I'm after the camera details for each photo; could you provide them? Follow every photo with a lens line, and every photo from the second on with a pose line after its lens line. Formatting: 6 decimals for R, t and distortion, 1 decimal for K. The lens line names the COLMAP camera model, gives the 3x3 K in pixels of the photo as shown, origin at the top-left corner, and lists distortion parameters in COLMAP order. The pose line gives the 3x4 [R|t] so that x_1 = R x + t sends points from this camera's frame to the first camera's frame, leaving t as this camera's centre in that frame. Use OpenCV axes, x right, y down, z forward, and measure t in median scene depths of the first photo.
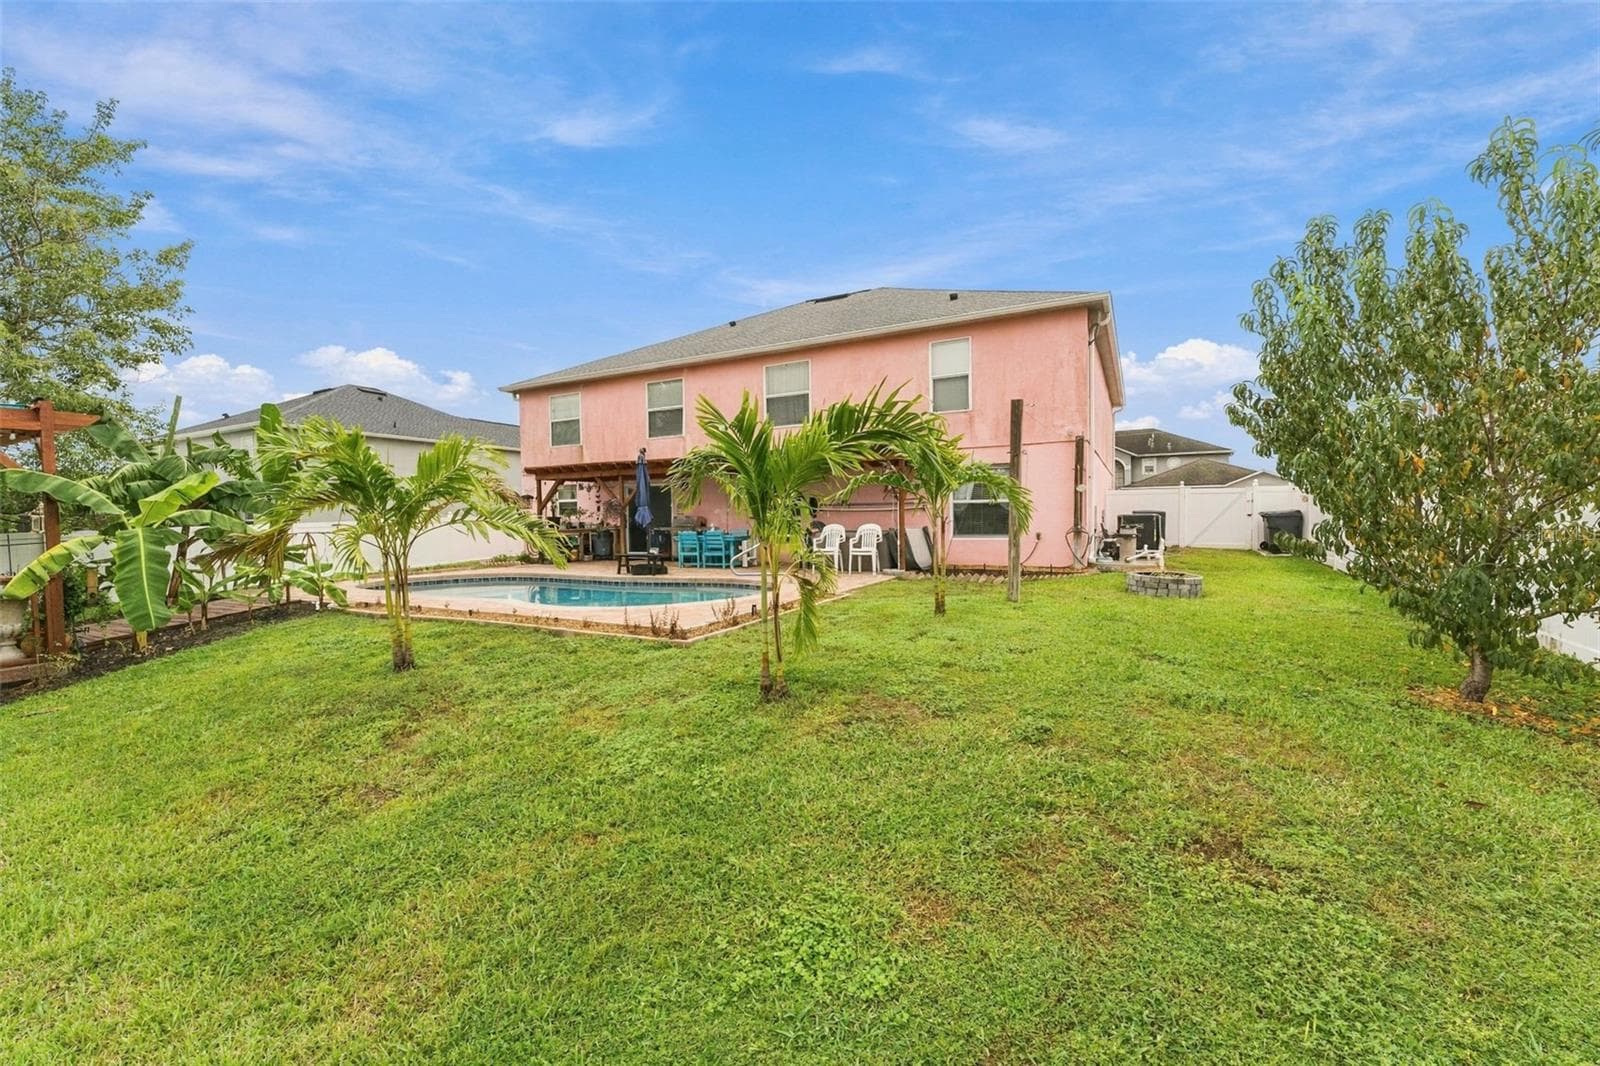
lens RADIAL K [[667.1, 0, 800.0], [0, 667.1, 533.0], [0, 0, 1]] dist [-0.001707, -0.000226]
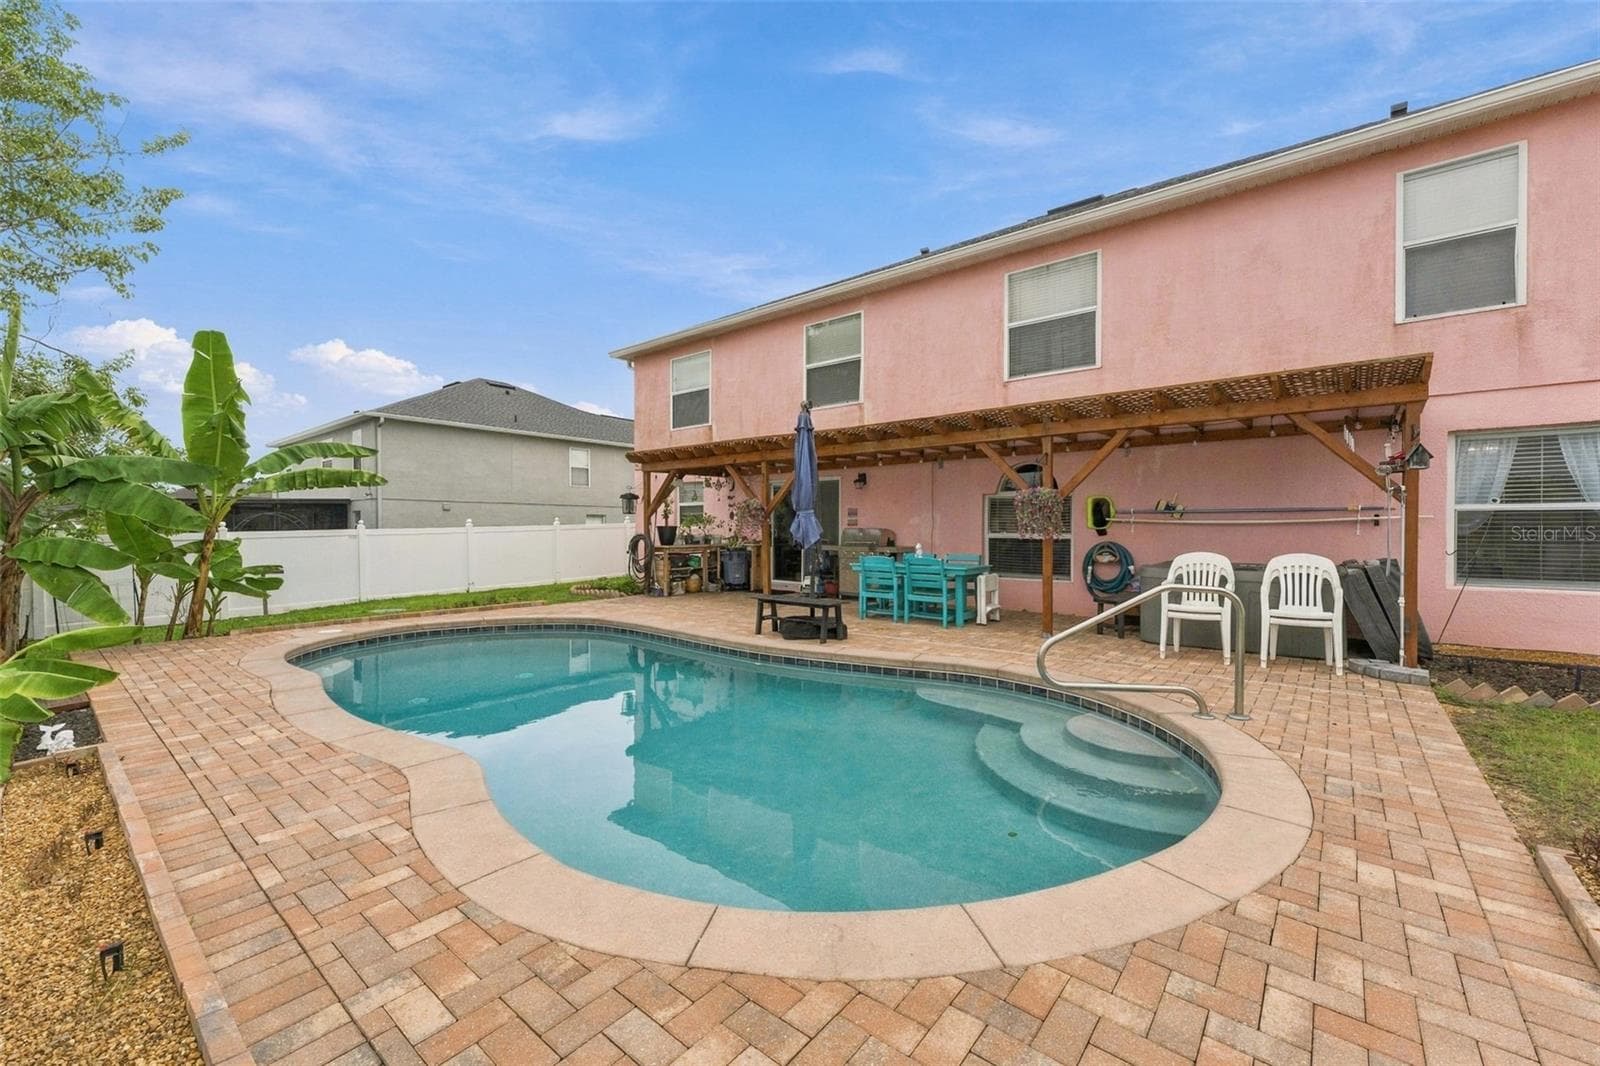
lens RADIAL K [[667.1, 0, 800.0], [0, 667.1, 533.0], [0, 0, 1]] dist [-0.001707, -0.000226]
pose [[0.979090, 0.019052, -0.202535, -0.101945], [-0.022894, 0.999599, -0.016645, -0.009291], [0.202137, 0.020934, 0.979134, 0.372503]]
